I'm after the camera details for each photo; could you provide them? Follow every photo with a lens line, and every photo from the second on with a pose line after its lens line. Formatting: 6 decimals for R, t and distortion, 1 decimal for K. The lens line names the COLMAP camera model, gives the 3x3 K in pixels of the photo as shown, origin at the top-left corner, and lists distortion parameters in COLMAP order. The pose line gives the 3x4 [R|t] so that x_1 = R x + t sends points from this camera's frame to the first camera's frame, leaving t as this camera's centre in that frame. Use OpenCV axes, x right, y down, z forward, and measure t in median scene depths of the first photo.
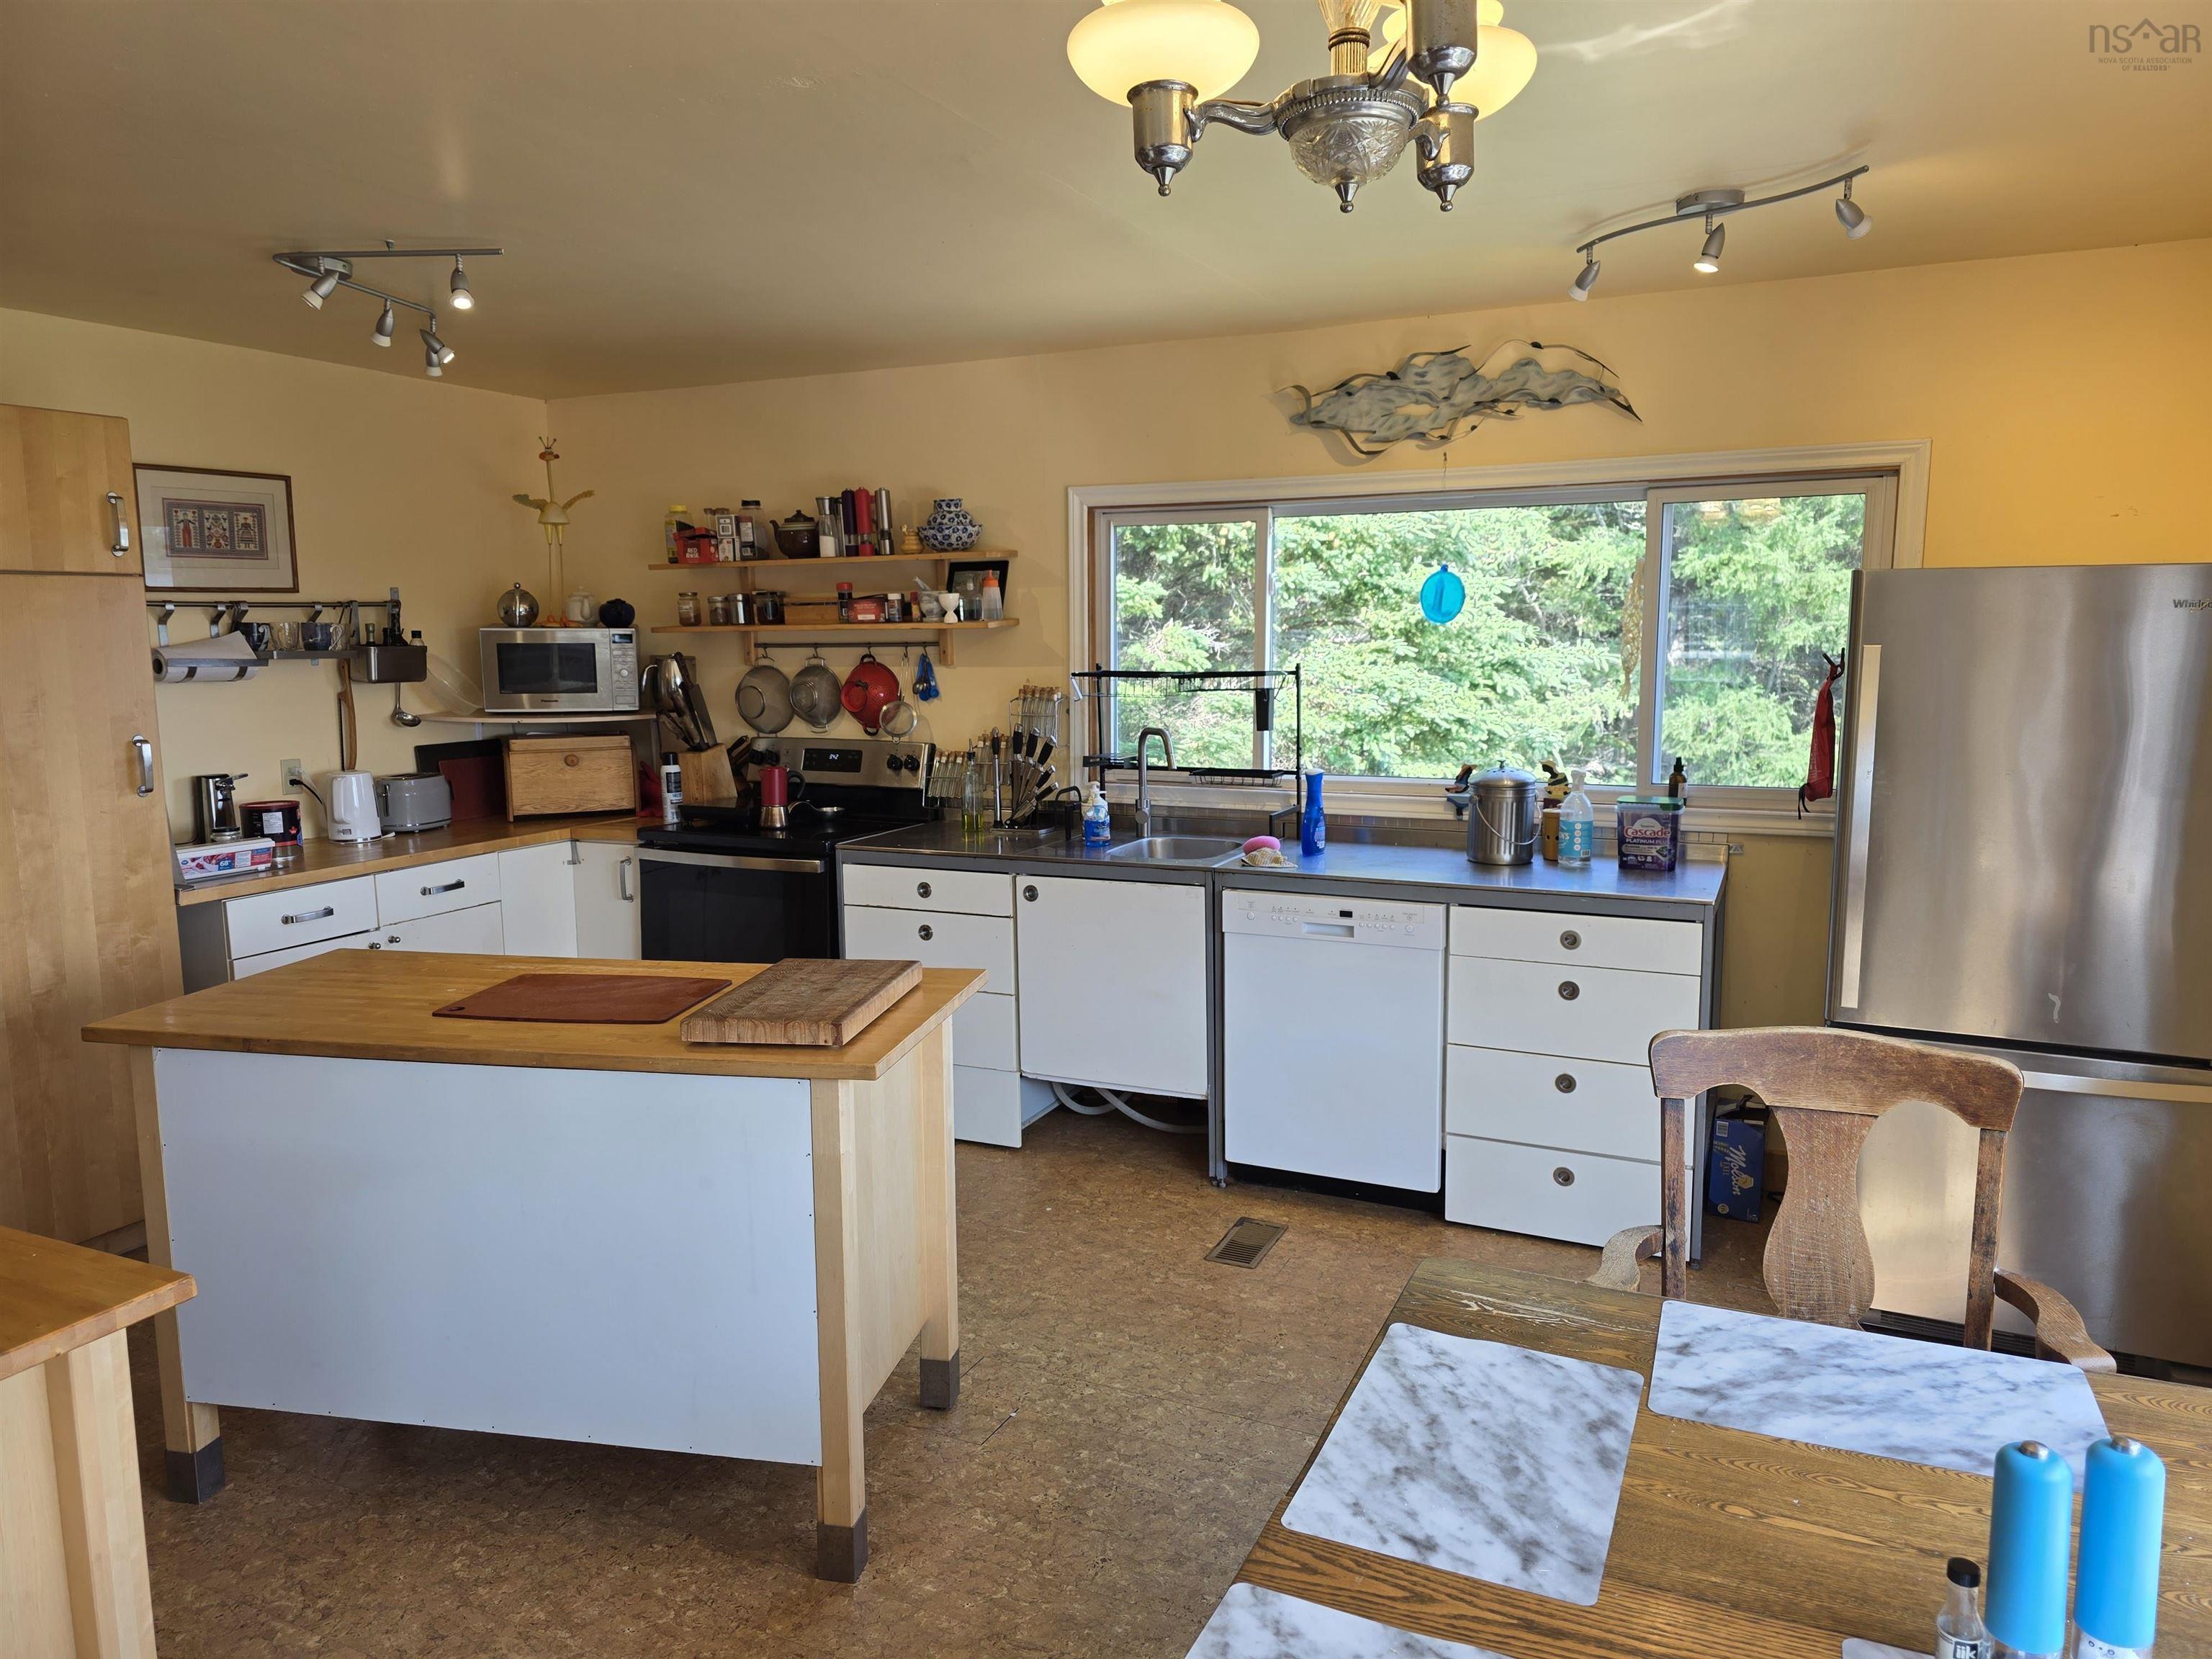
lens RADIAL K [[1478.9, 0, 1107.2], [0, 1478.9, 835.8], [0, 0, 1]] dist [0.093114, -0.160723]
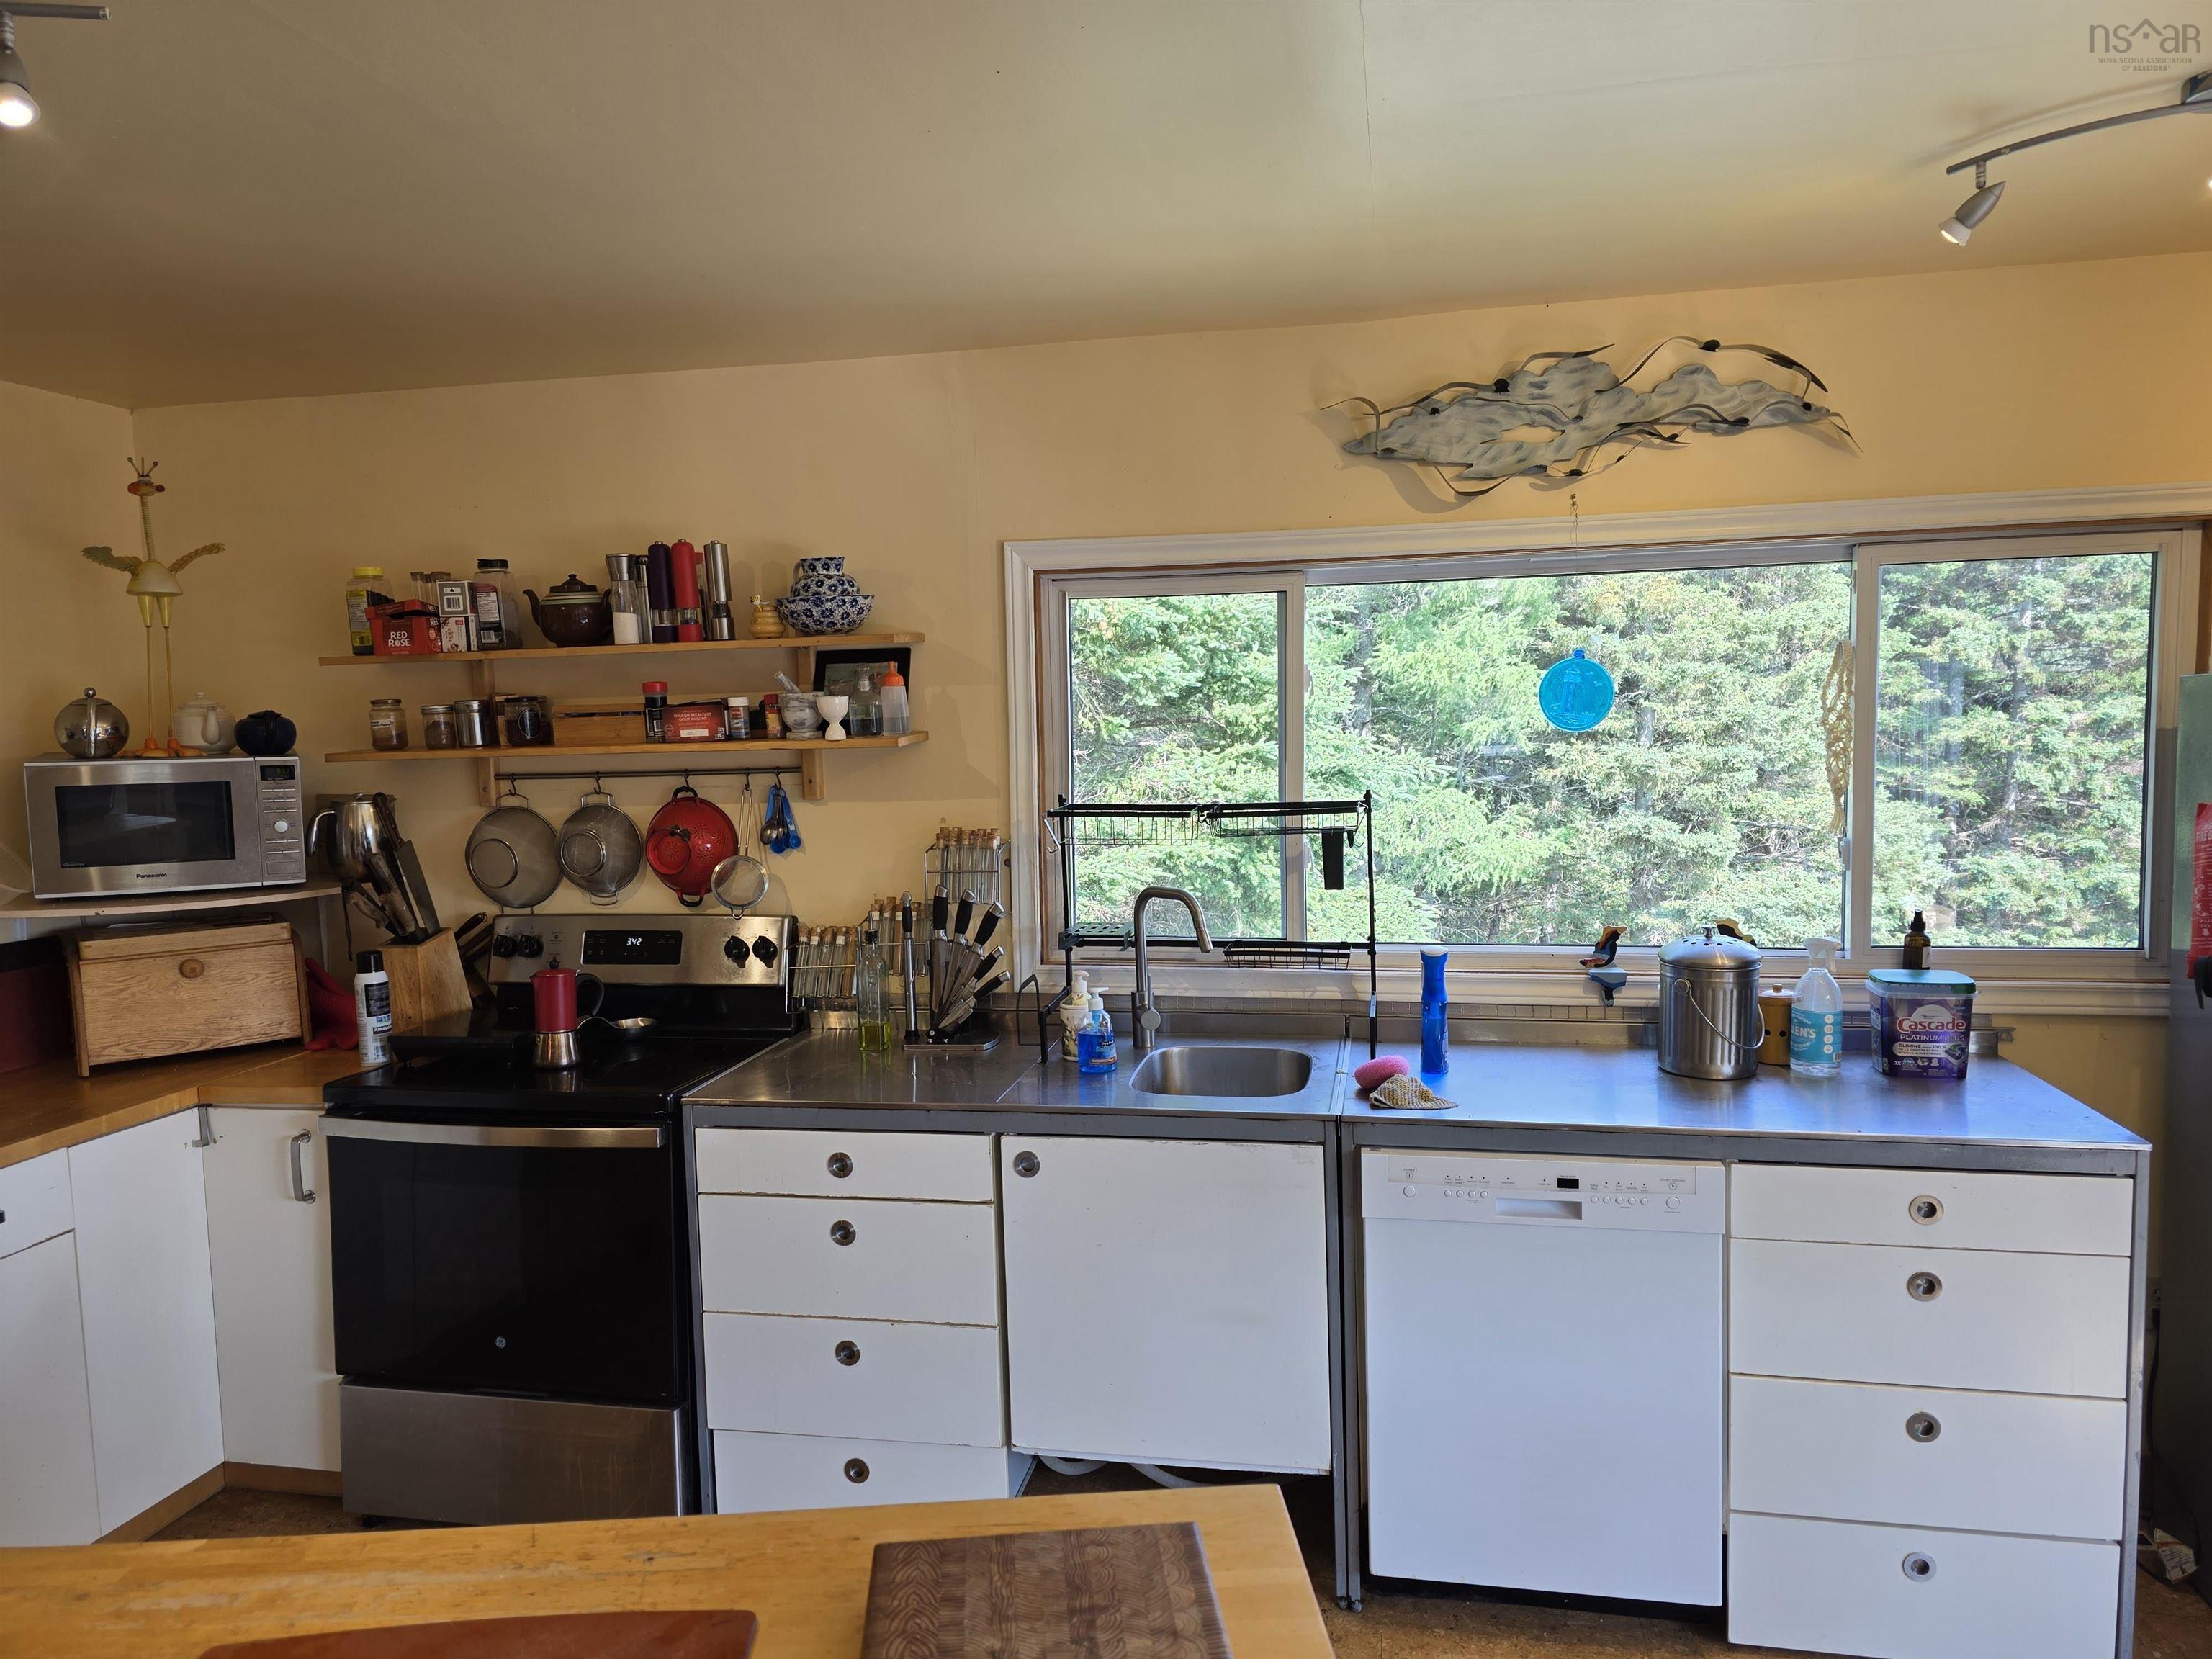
lens RADIAL K [[1495.7, 0, 1103.6], [0, 1495.7, 844.1], [0, 0, 1]] dist [0.062952, -0.061054]
pose [[0.971838, -0.035843, 0.232906, -0.141015], [0.048564, 0.997612, -0.049116, -0.055686], [-0.230590, 0.059044, 0.971258, 0.307420]]
